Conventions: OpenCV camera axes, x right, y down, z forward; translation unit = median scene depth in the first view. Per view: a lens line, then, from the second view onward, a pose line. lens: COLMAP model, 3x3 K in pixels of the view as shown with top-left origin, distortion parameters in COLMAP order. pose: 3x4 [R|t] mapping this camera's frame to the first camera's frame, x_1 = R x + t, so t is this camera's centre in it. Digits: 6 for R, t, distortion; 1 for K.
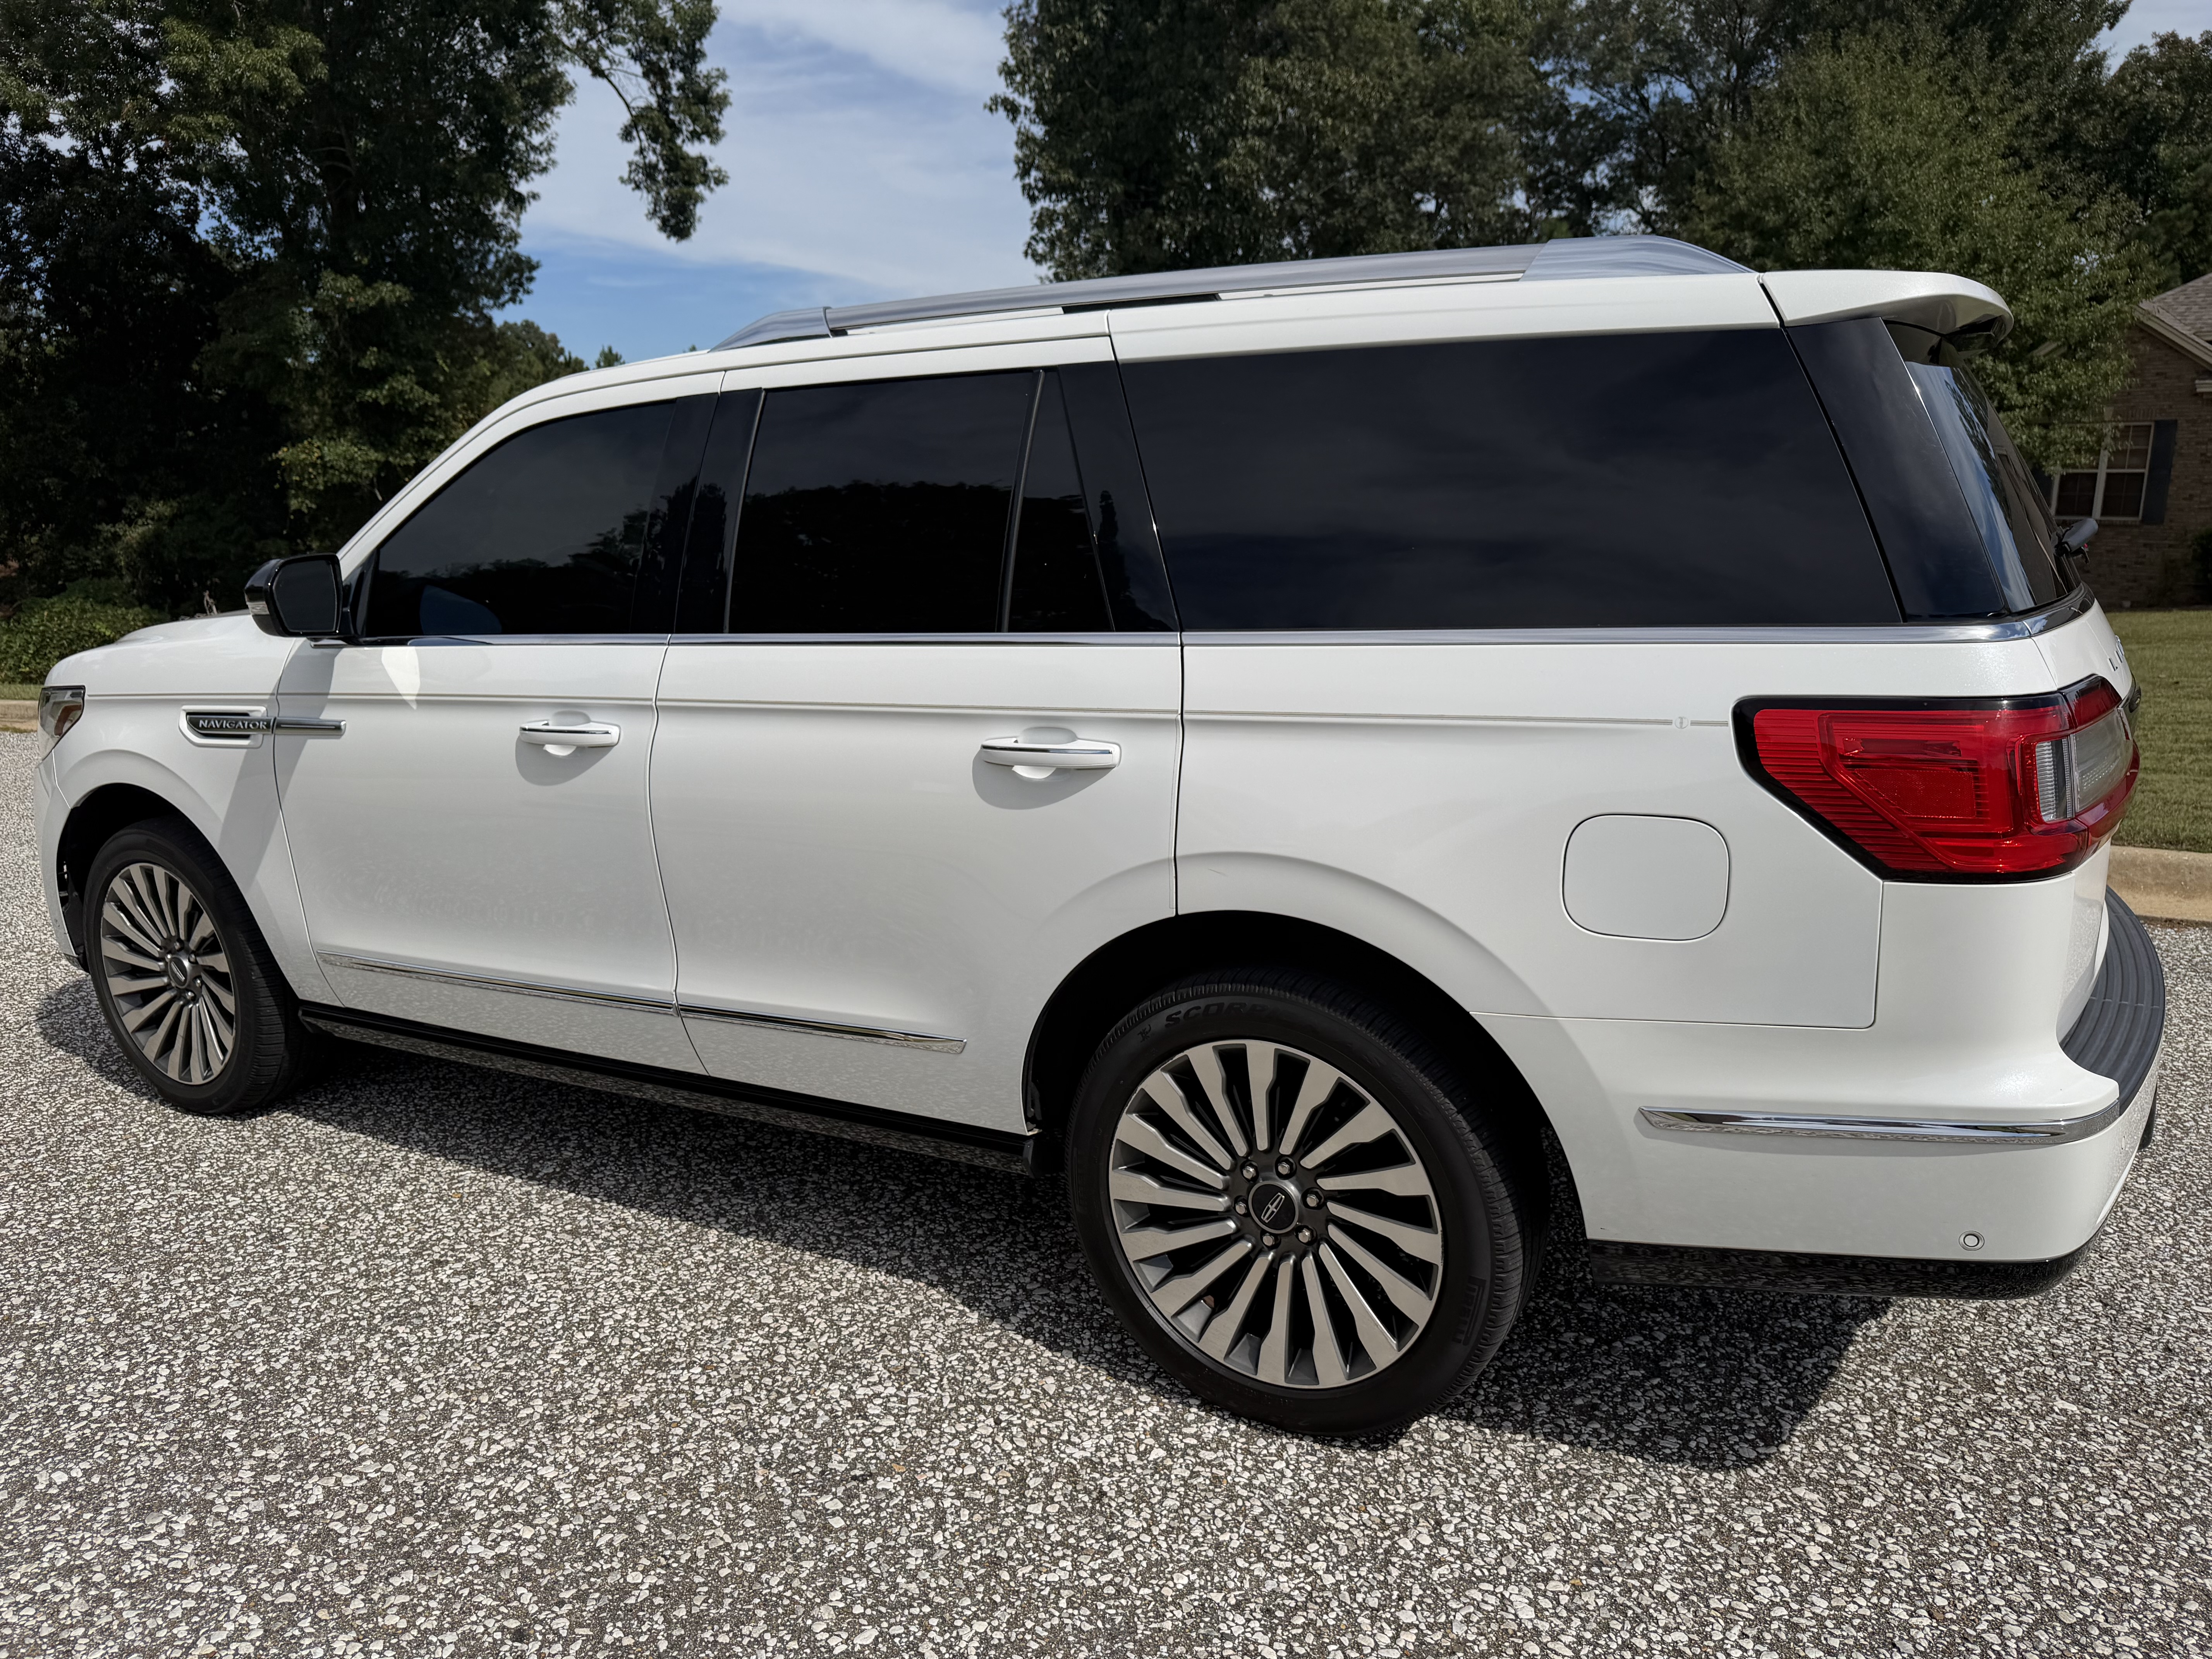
lens RADIAL K [[1578.5, 0, 1120.3], [0, 1578.5, 824.0], [0, 0, 1]] dist [0.030598, -0.035458]
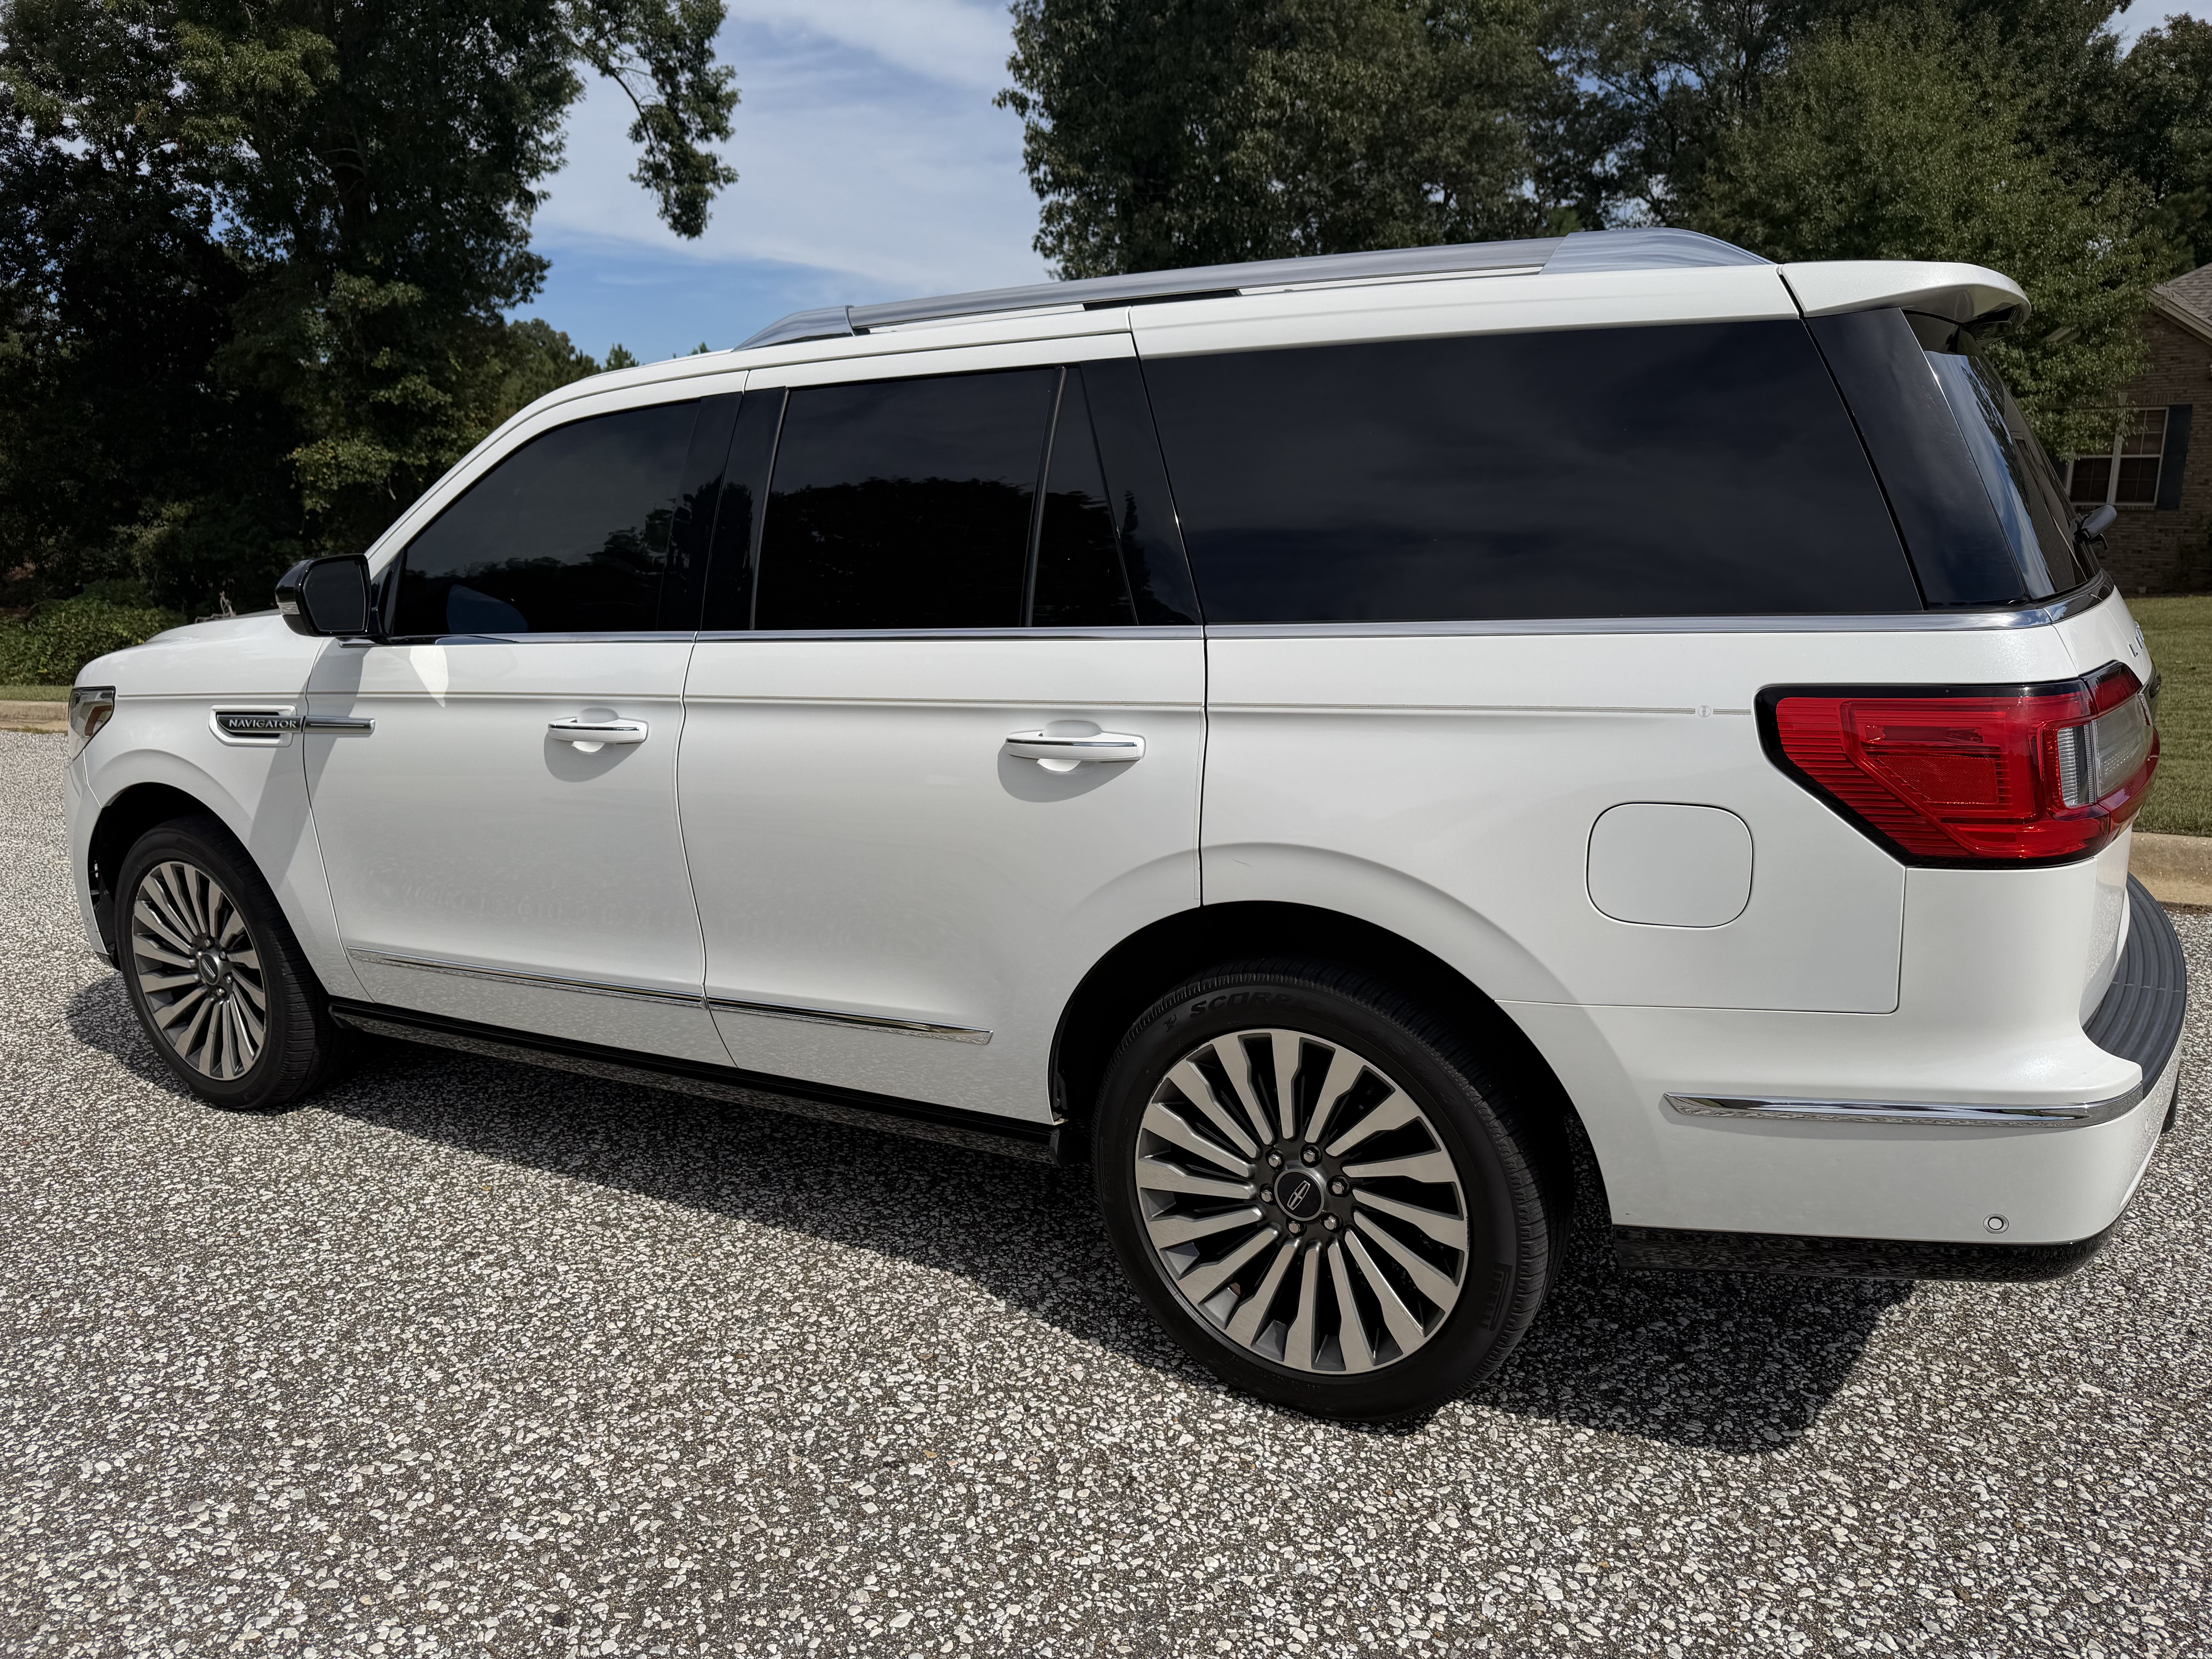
lens RADIAL K [[1577.2, 0, 1119.9], [0, 1577.2, 819.7], [0, 0, 1]] dist [0.031522, -0.035663]
pose [[0.999950, -0.006612, -0.007525, -0.007681], [0.006624, 0.999977, 0.001519, 0.000664], [0.007515, -0.001568, 0.999971, -0.007862]]
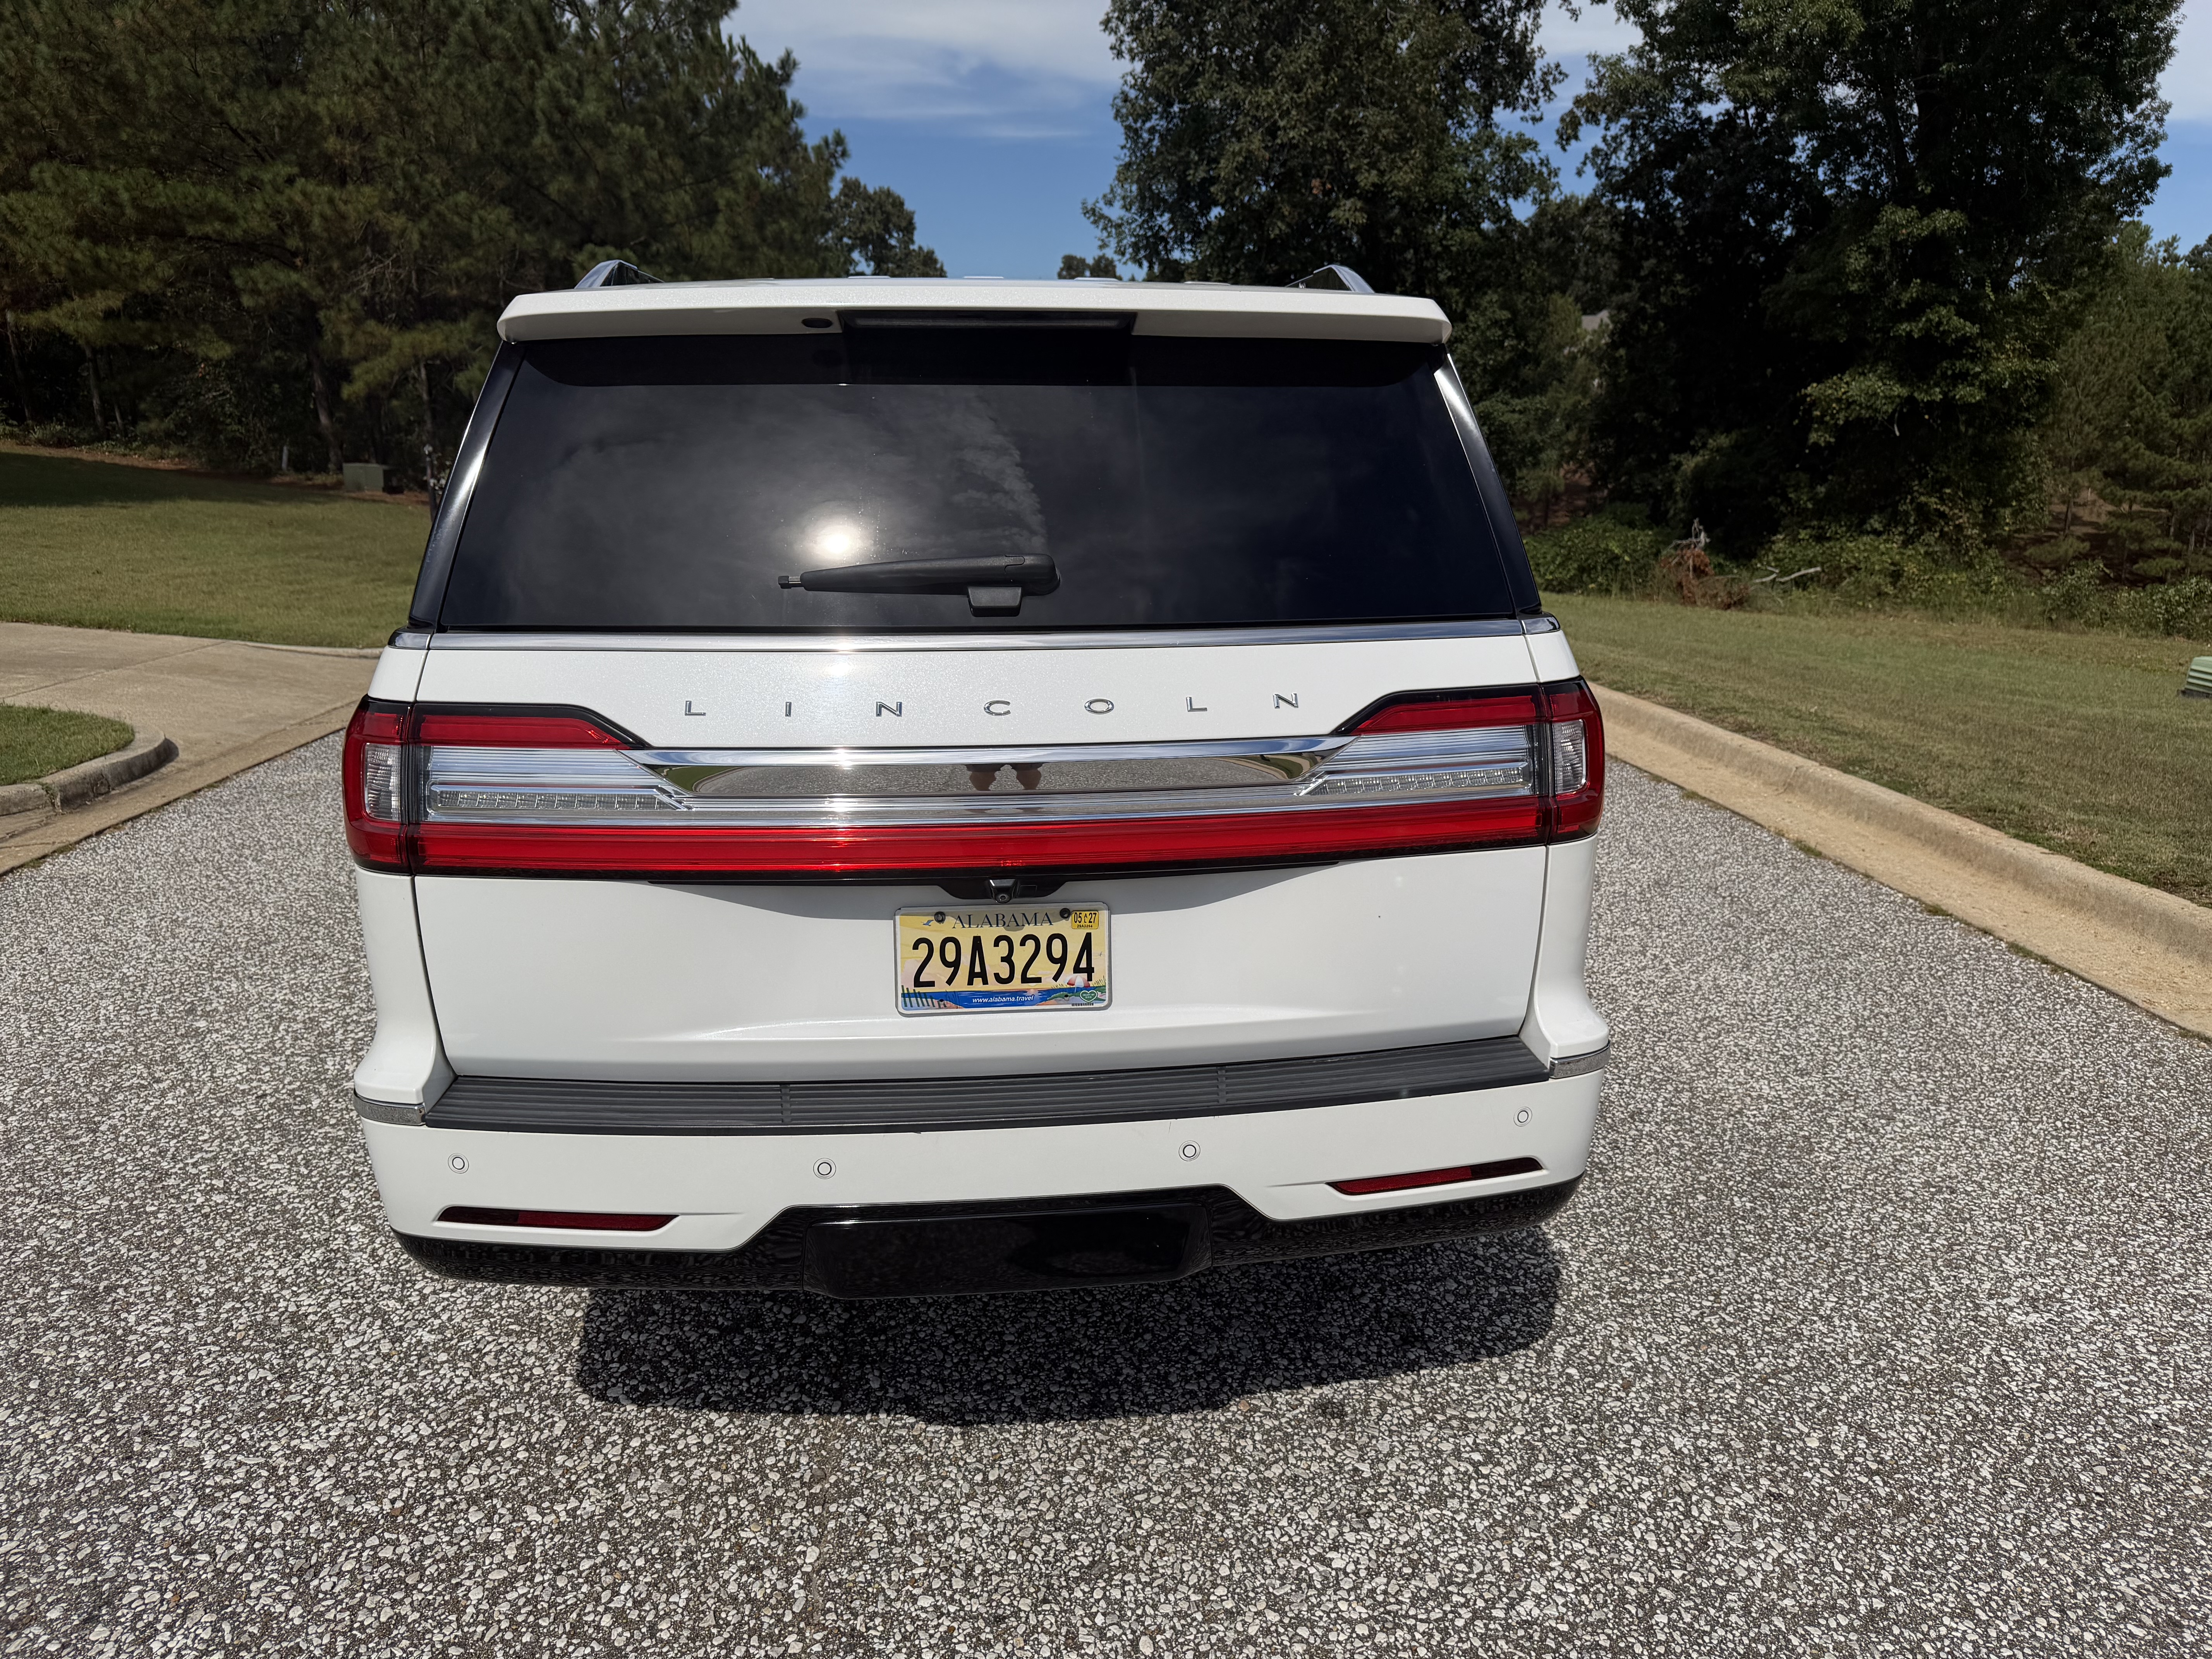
lens RADIAL K [[1578.5, 0, 1120.3], [0, 1578.5, 824.0], [0, 0, 1]] dist [0.030598, -0.035458]
pose [[0.559309, 0.212511, -0.801257, 1.221978], [-0.178517, 0.974780, 0.133922, -0.166287], [0.809509, 0.068134, 0.583140, 0.555302]]
